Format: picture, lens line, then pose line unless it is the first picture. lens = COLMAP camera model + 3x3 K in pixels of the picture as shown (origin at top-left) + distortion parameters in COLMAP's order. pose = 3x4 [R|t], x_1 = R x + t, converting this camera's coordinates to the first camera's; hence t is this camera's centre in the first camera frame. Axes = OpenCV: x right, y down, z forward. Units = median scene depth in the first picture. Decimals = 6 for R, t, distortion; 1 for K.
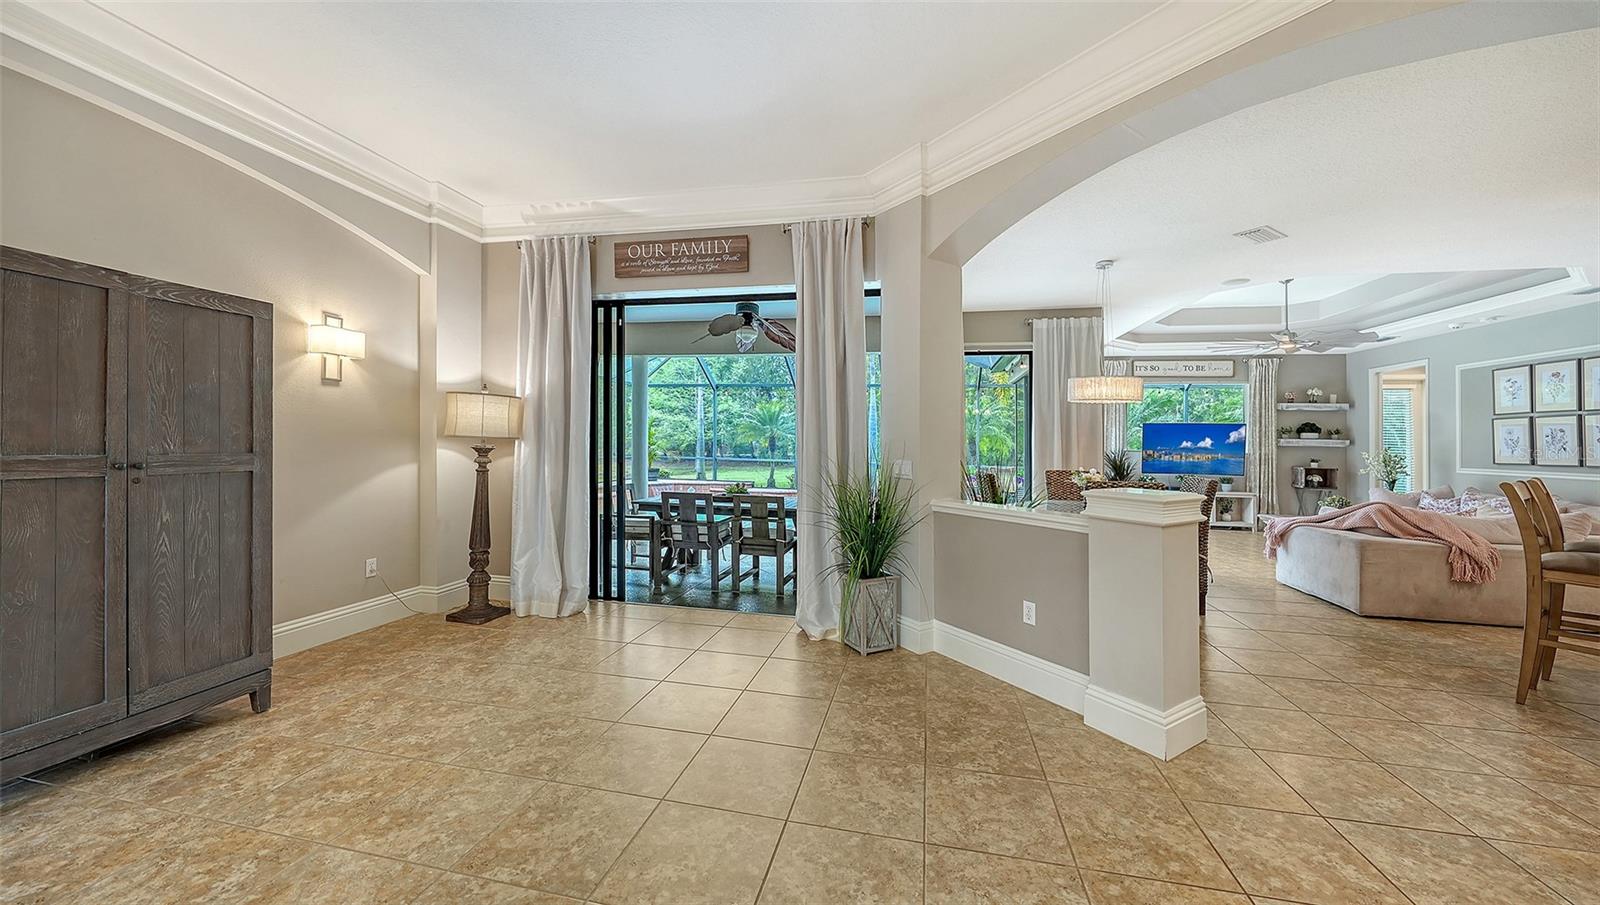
lens RADIAL K [[563.1, 0, 819.2], [0, 563.1, 430.6], [0, 0, 1]] dist [-0.000566, -0.000019]
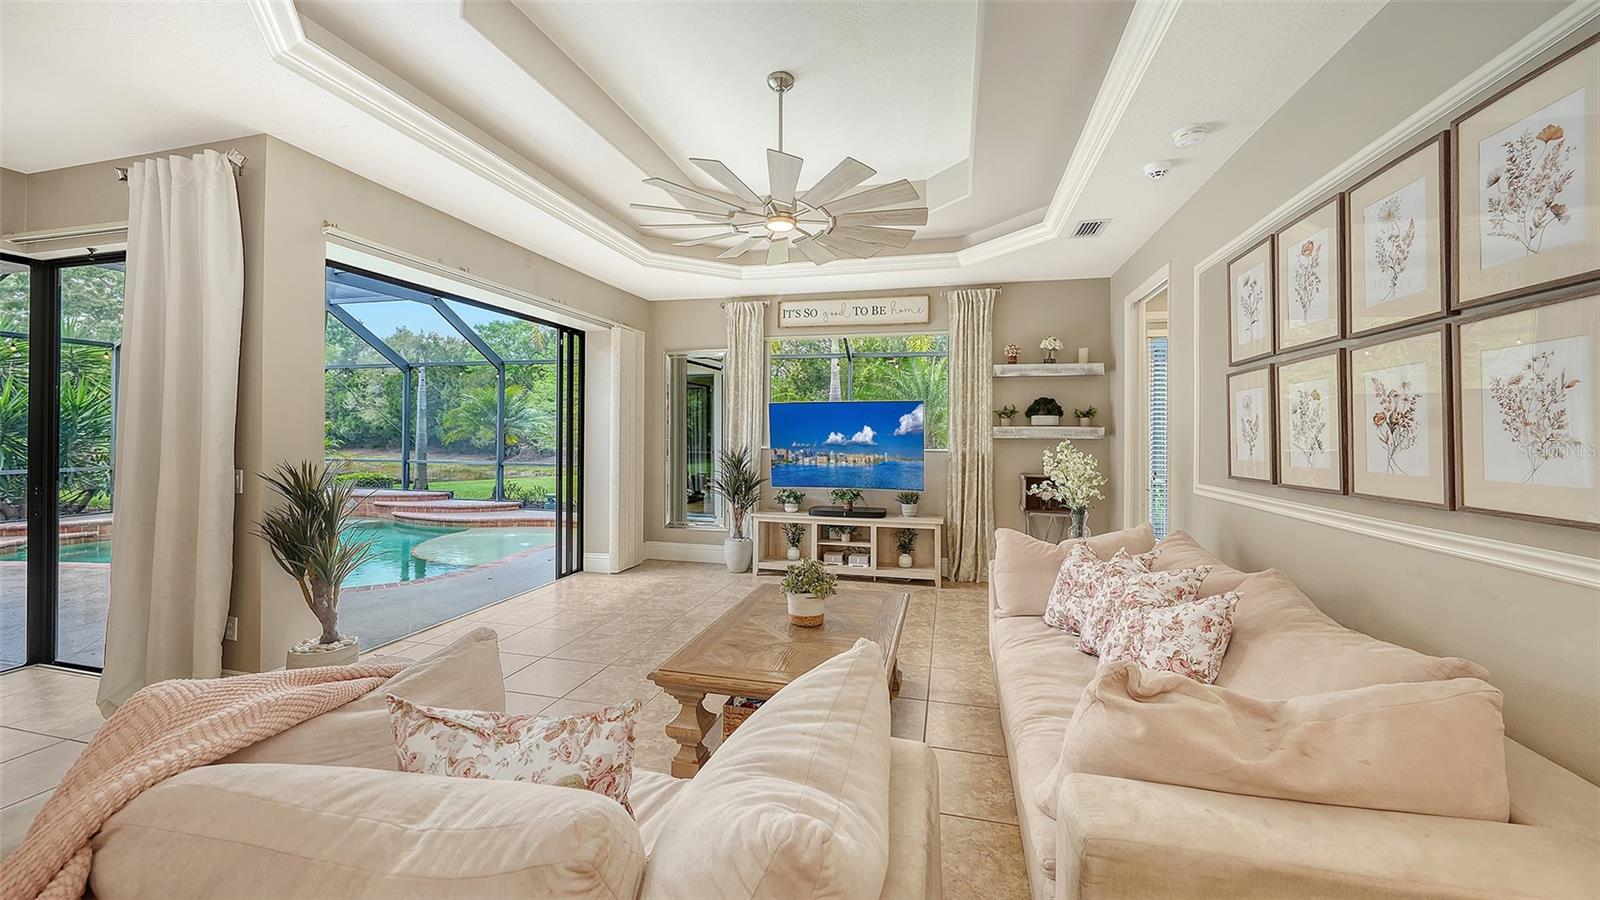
lens RADIAL K [[582.4, 0, 804.8], [0, 582.4, 436.1], [0, 0, 1]] dist [-0.004729, -0.000194]
pose [[0.998547, -0.011405, -0.052664, 0.770871], [0.012525, 0.999701, 0.020988, 0.011319], [0.052409, -0.021617, 0.998392, 0.459192]]
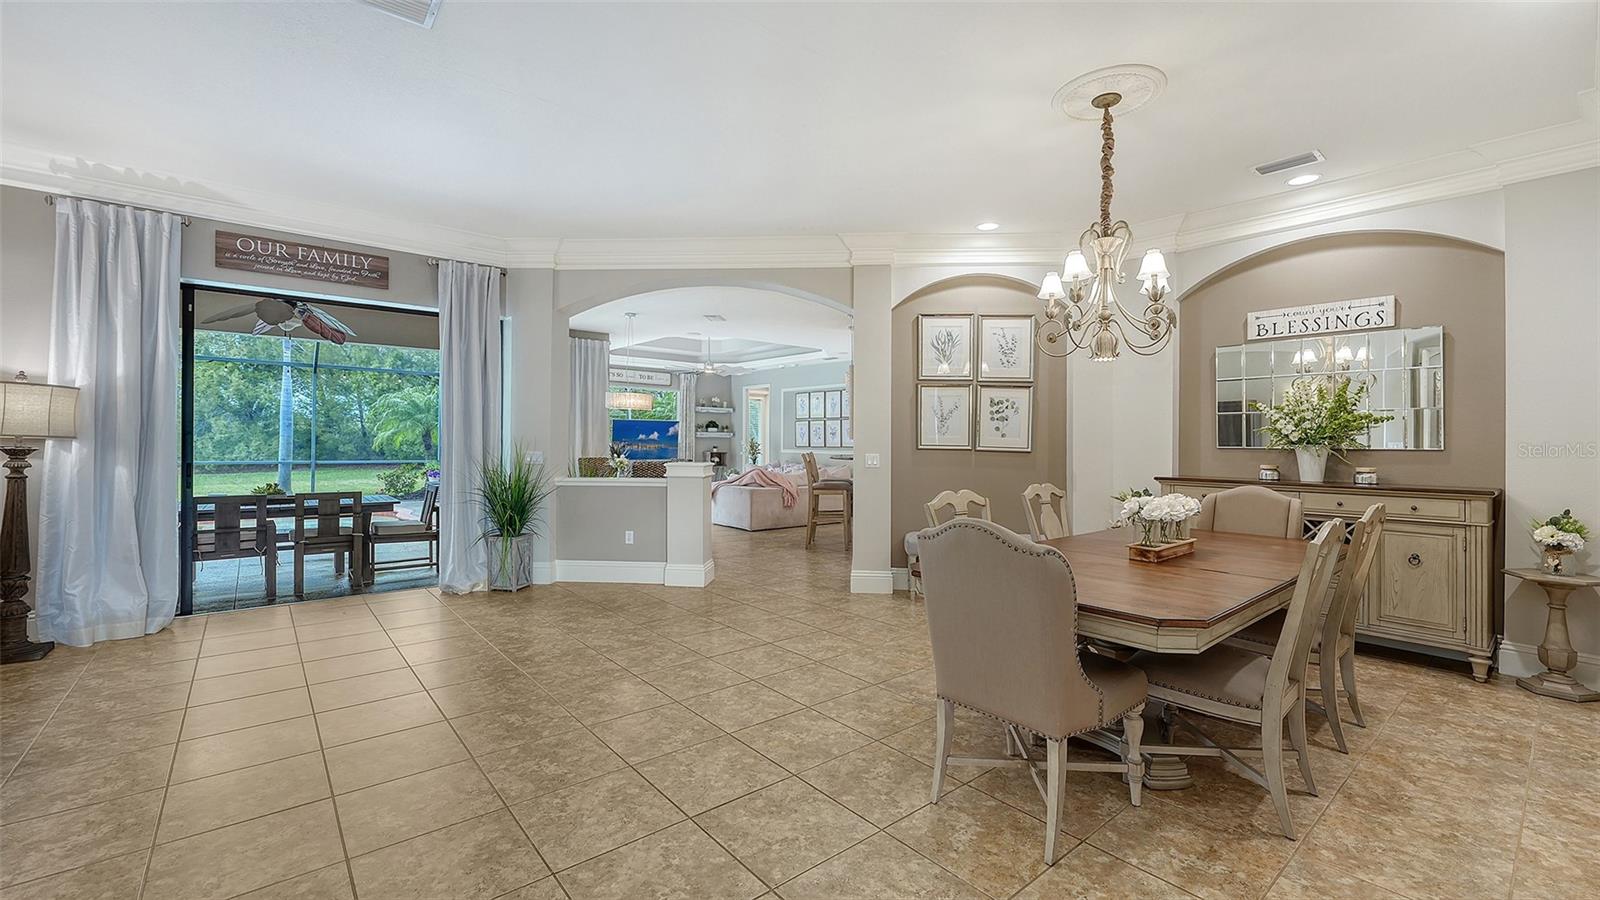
lens RADIAL K [[635.0, 0, 802.2], [0, 635.0, 434.7], [0, 0, 1]] dist [-0.003281, -0.000428]
pose [[0.624725, -0.005082, 0.780829, -0.295667], [-0.012418, 0.999788, 0.016443, -0.009802], [-0.780746, -0.019969, 0.624529, -0.224274]]
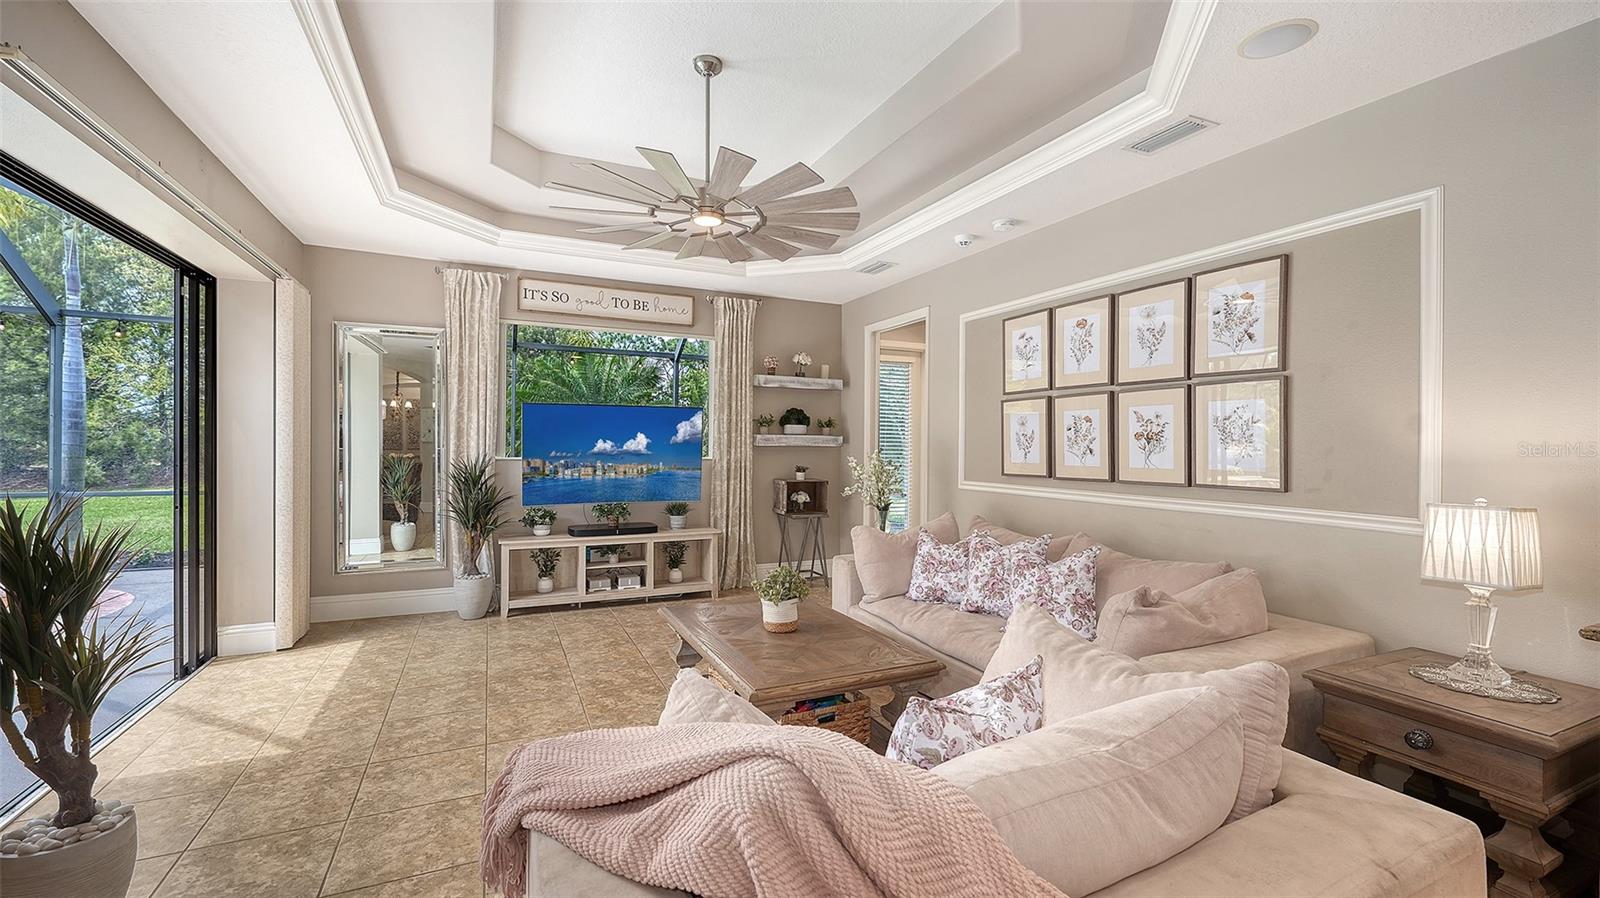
lens RADIAL K [[661.9, 0, 792.5], [0, 661.9, 452.5], [0, 0, 1]] dist [0.001596, -0.000005]
pose [[0.810668, -0.019274, 0.585189, 0.515975], [-0.004961, 0.999196, 0.039783, 0.006558], [-0.585485, -0.035154, 0.809921, 0.479289]]
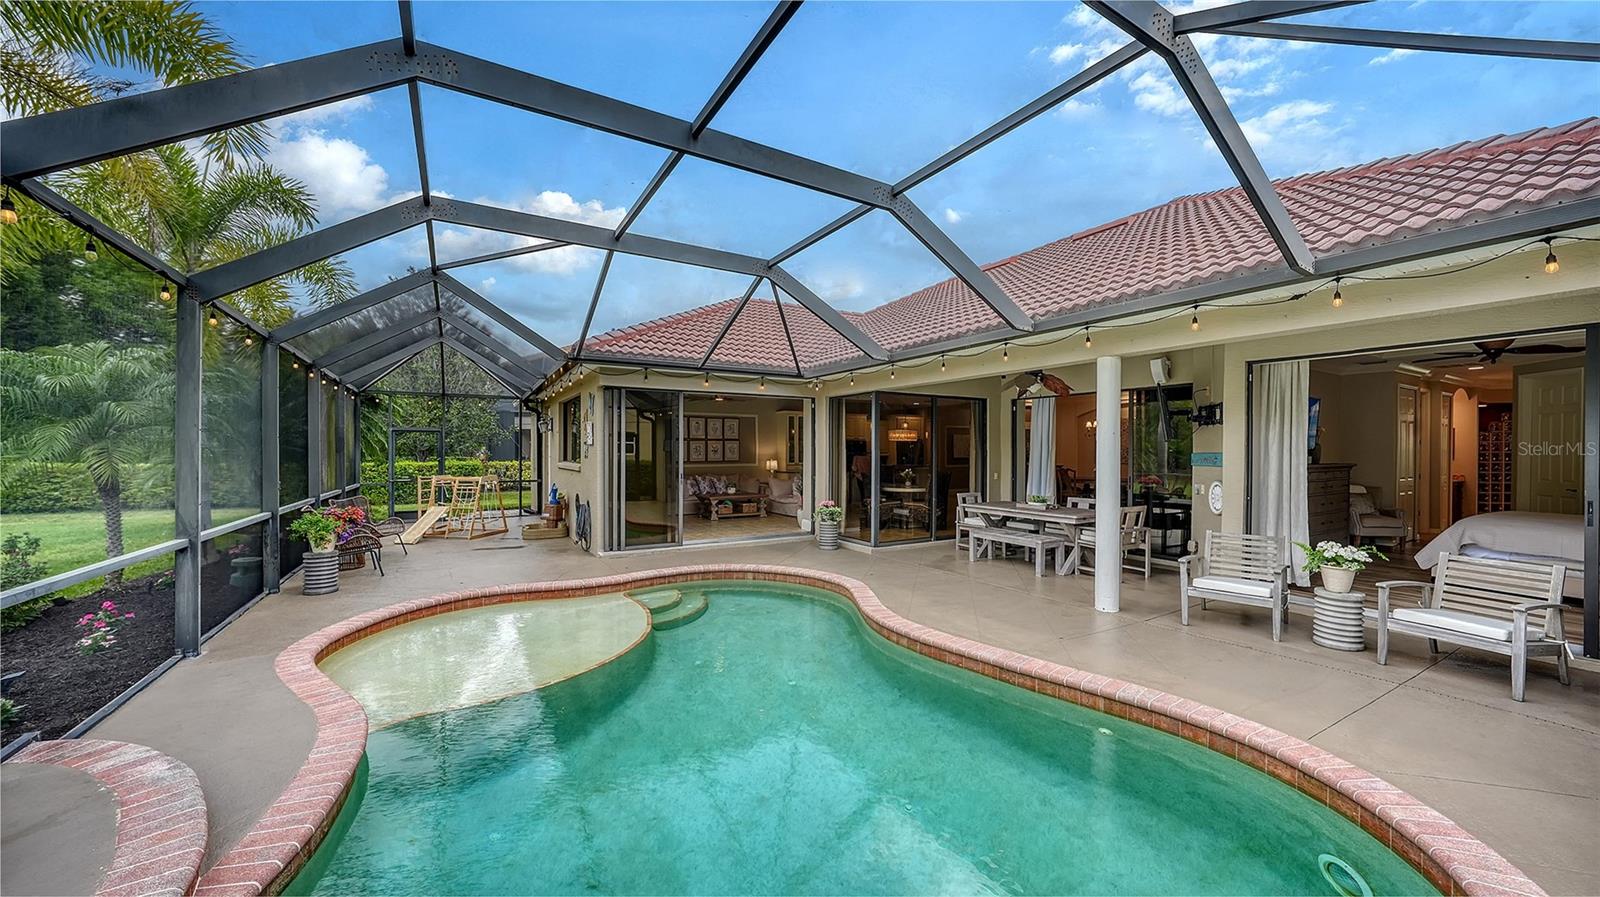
lens RADIAL K [[582.4, 0, 804.8], [0, 582.4, 434.6], [0, 0, 1]] dist [-0.004729, -0.000194]
pose [[-0.663205, 0.000447, 0.748438, -0.633363], [-0.030284, 0.999165, -0.027431, 0.002287], [-0.747825, -0.040858, -0.662637, 1.773219]]
